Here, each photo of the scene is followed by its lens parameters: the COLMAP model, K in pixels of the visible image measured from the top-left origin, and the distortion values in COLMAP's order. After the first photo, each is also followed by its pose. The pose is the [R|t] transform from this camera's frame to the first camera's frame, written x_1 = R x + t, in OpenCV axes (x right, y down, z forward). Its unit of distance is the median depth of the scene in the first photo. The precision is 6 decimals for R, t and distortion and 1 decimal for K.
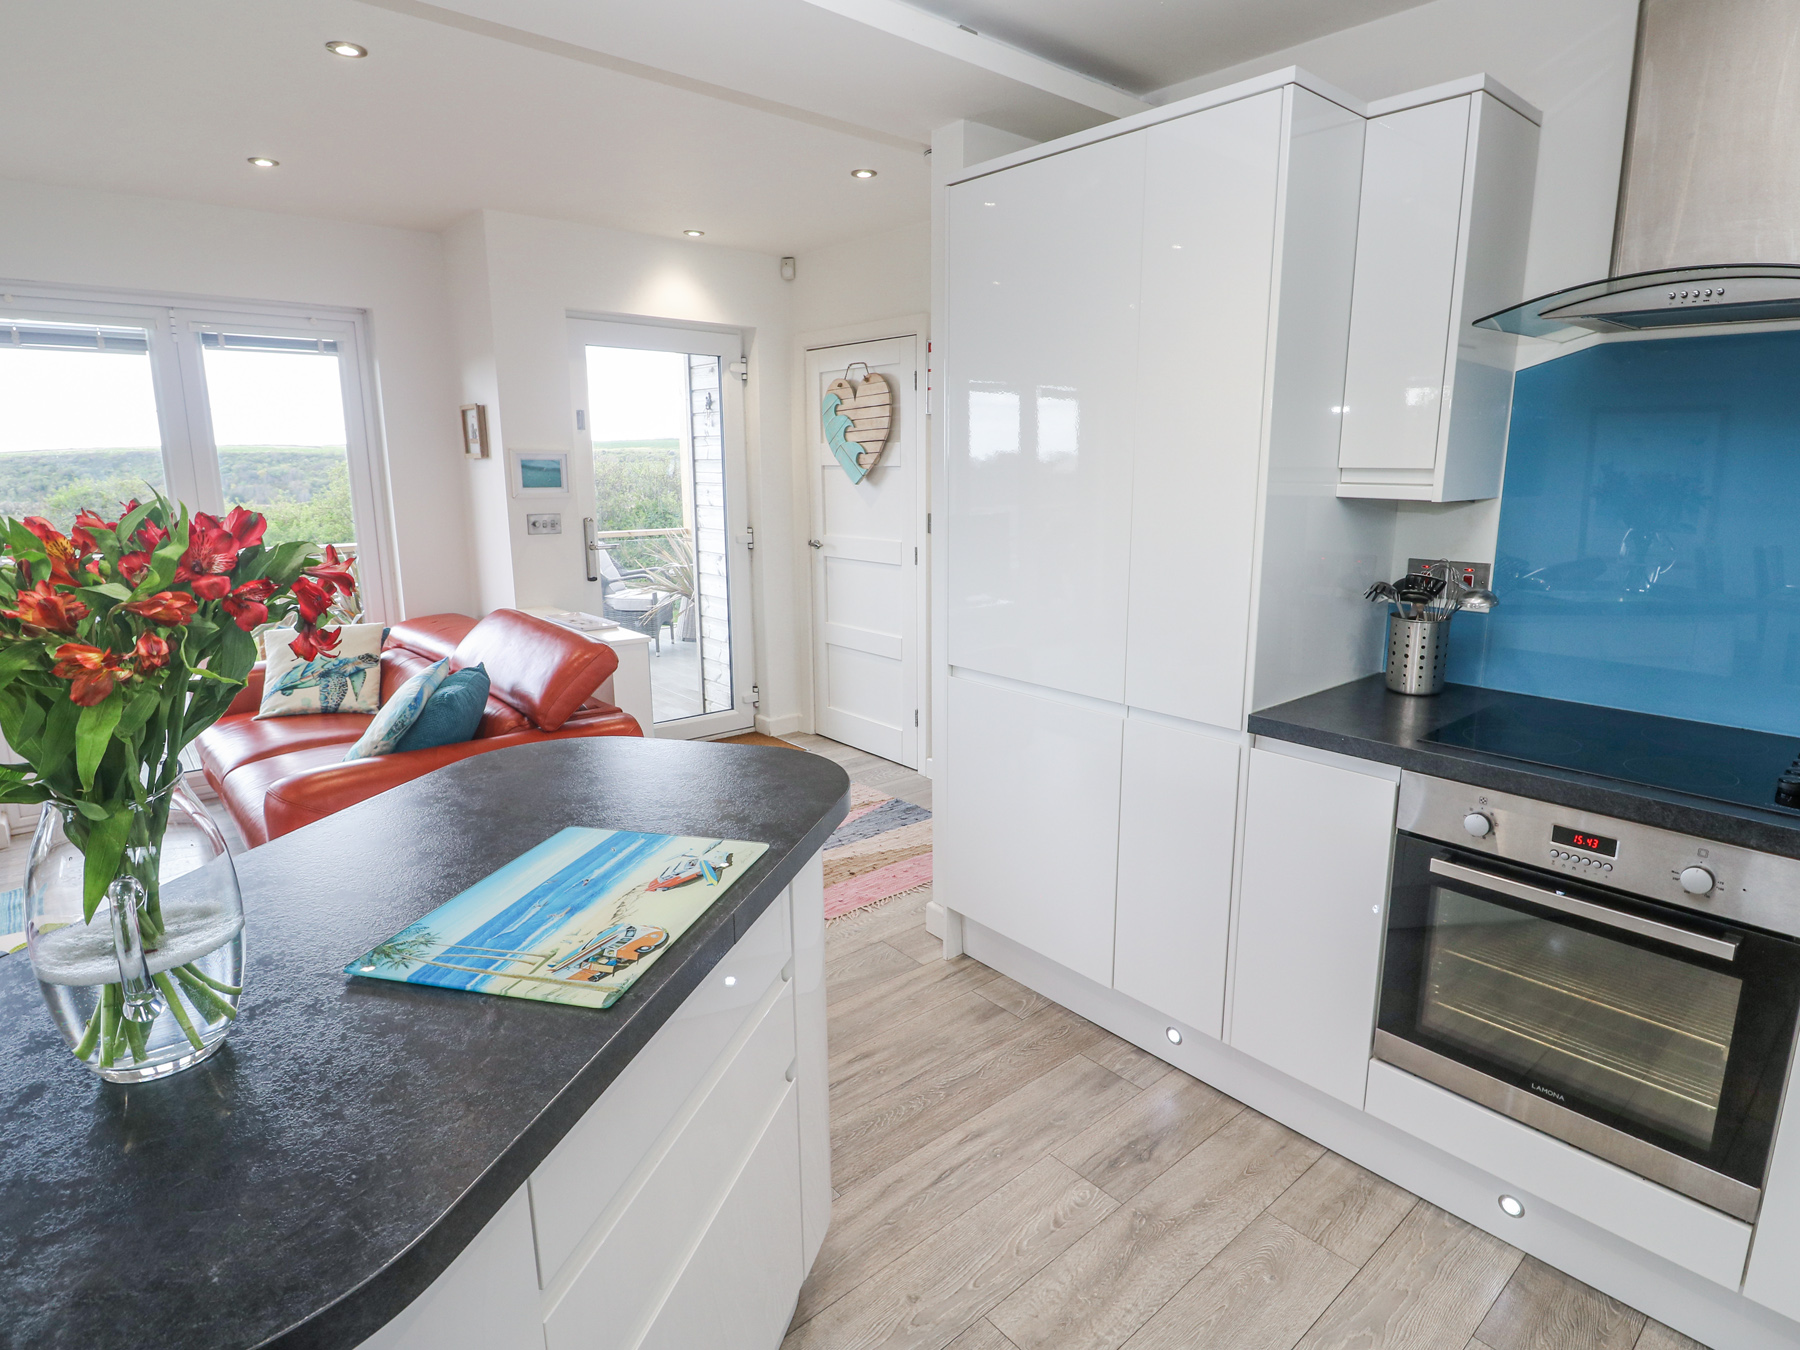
lens RADIAL K [[977.2, 0, 927.9], [0, 977.2, 660.4], [0, 0, 1]] dist [0.004202, -0.018252]
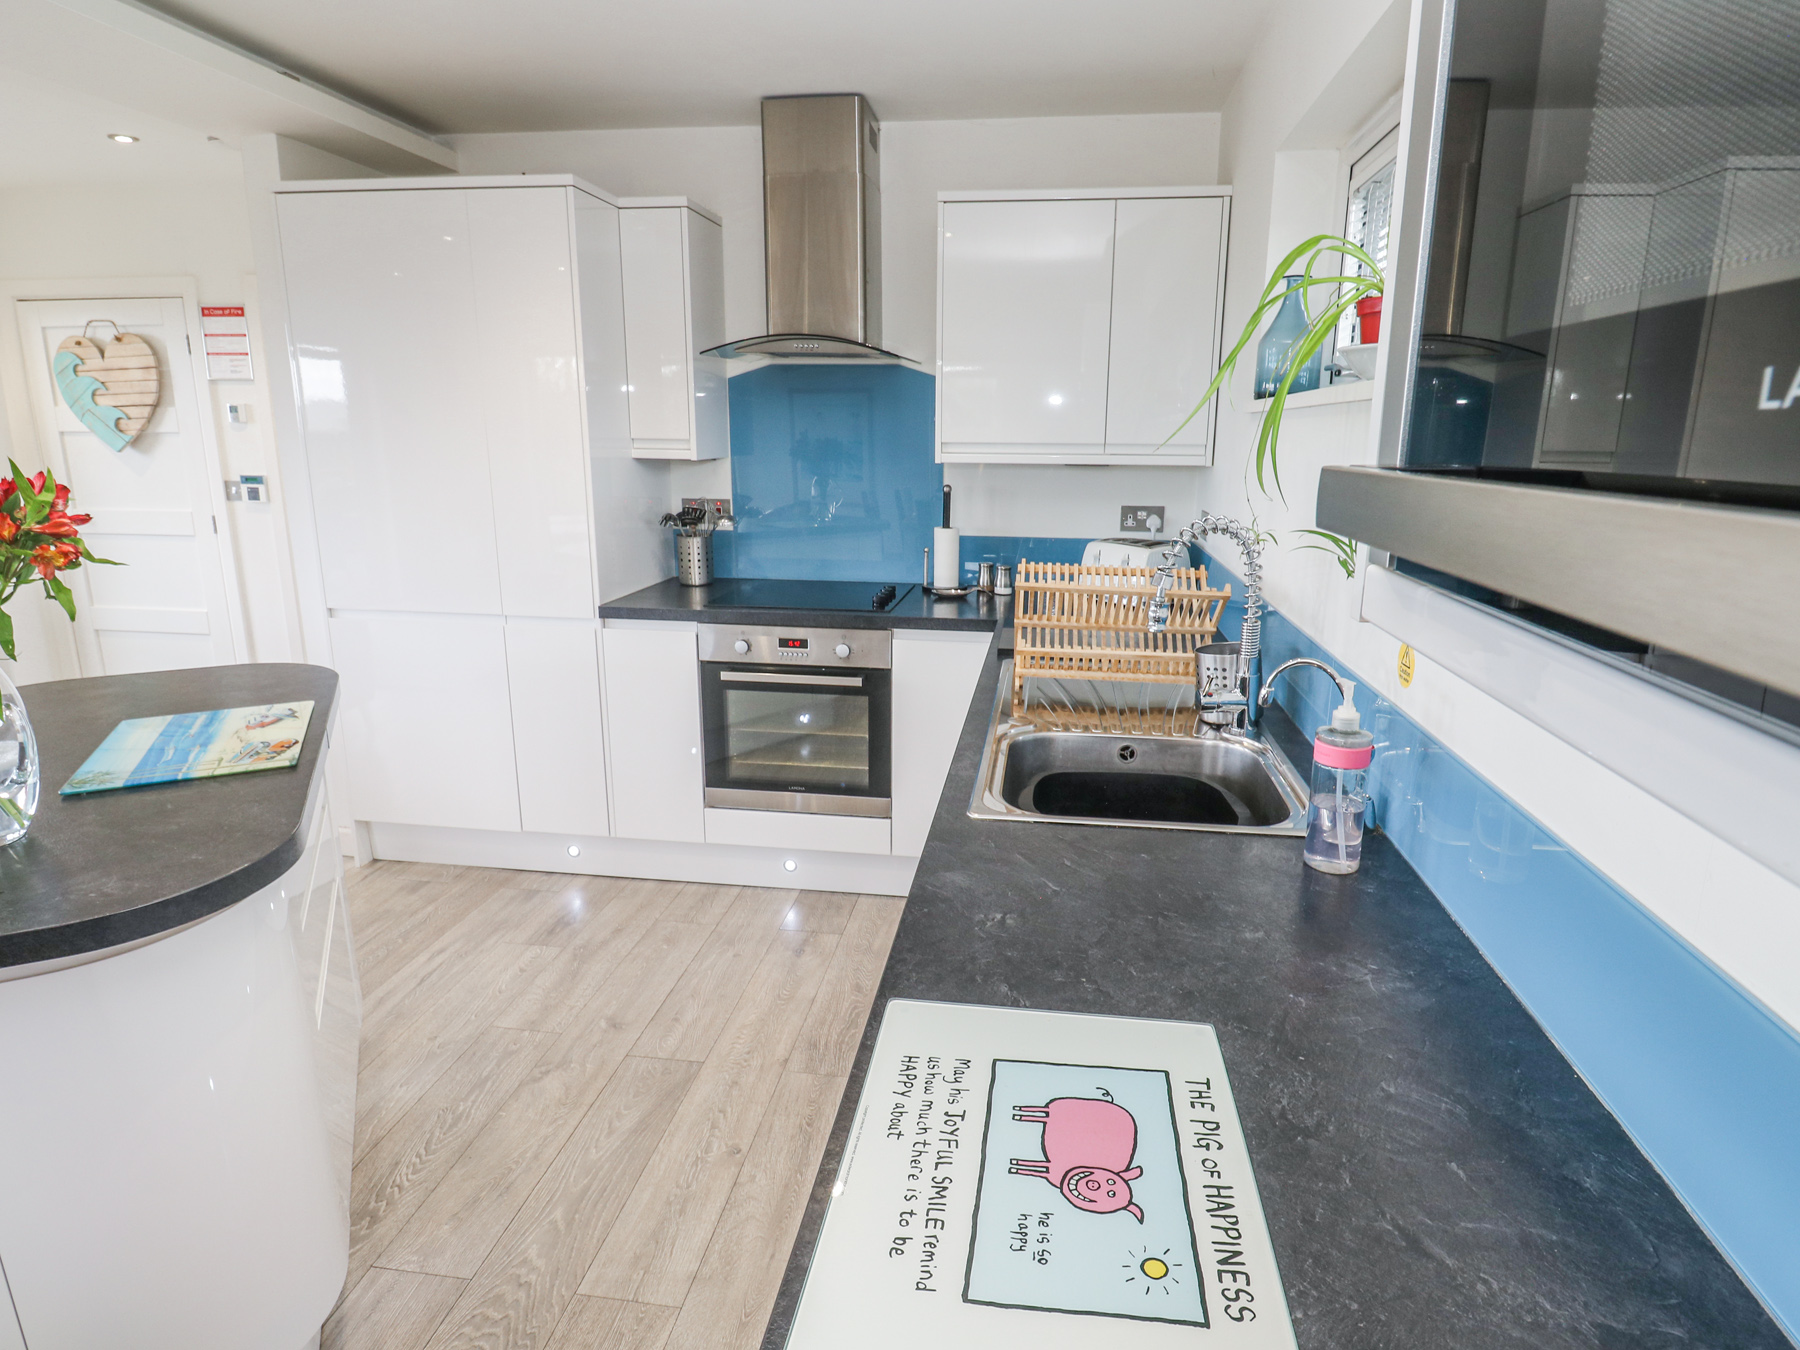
lens RADIAL K [[977.2, 0, 927.9], [0, 977.2, 660.4], [0, 0, 1]] dist [0.004202, -0.018252]
pose [[0.758076, -0.142111, 0.636494, -0.247733], [0.118855, 0.989730, 0.079420, 0.078282], [-0.641244, 0.015445, 0.767181, -0.456433]]
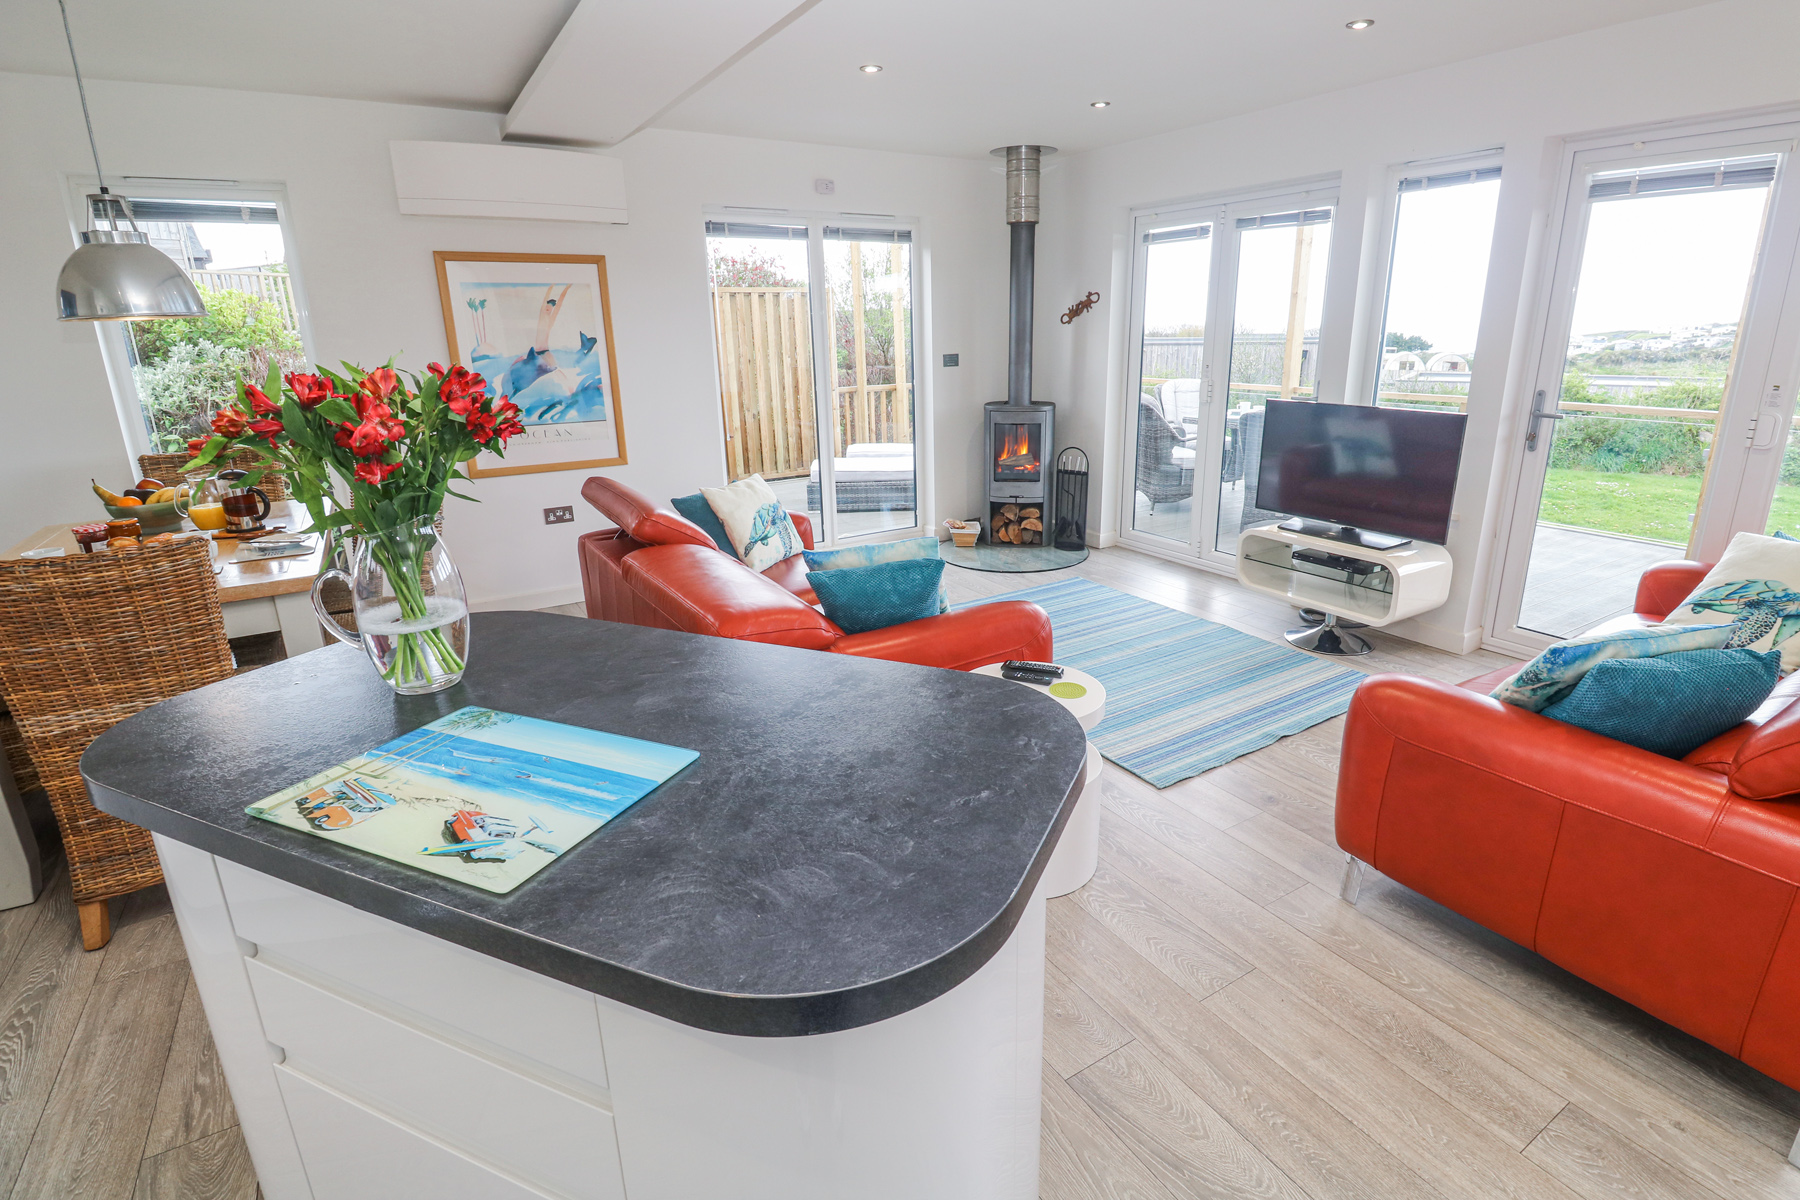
lens RADIAL K [[841.2, 0, 937.5], [0, 841.2, 594.5], [0, 0, 1]] dist [-0.001546, 0.000173]
pose [[-0.158352, 0.305770, -0.938845, 0.196730], [-0.184449, 0.924943, 0.332353, -0.182120], [0.970002, 0.225798, -0.090068, 0.847405]]
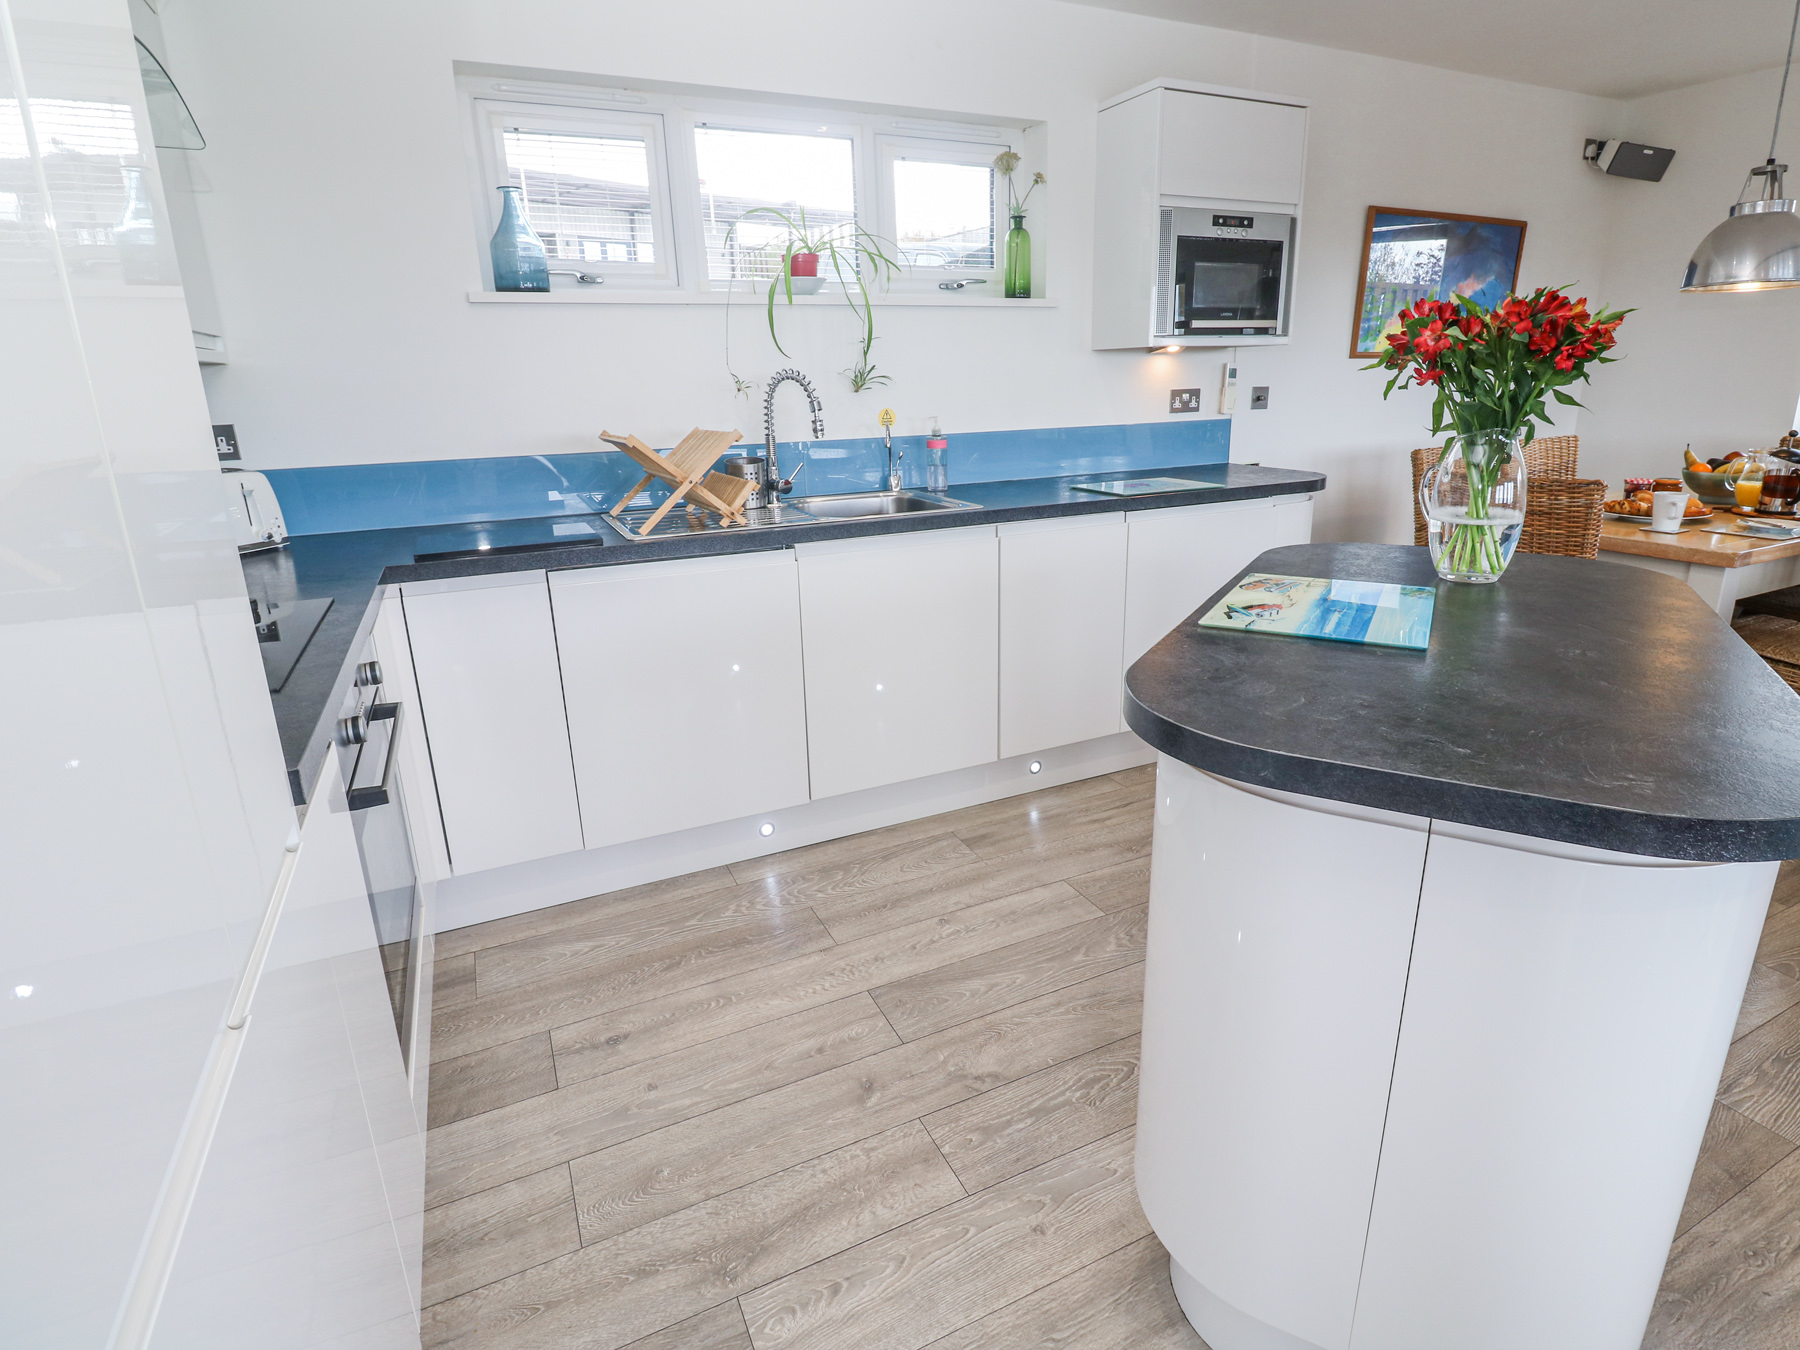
lens RADIAL K [[949.6, 0, 917.8], [0, 949.6, 668.7], [0, 0, 1]] dist [-0.000714, -0.001134]
pose [[-0.960664, -0.061015, 0.270928, -0.097224], [0.076847, 0.879069, 0.470459, -0.190777], [-0.266869, 0.472773, -0.839801, 1.295113]]
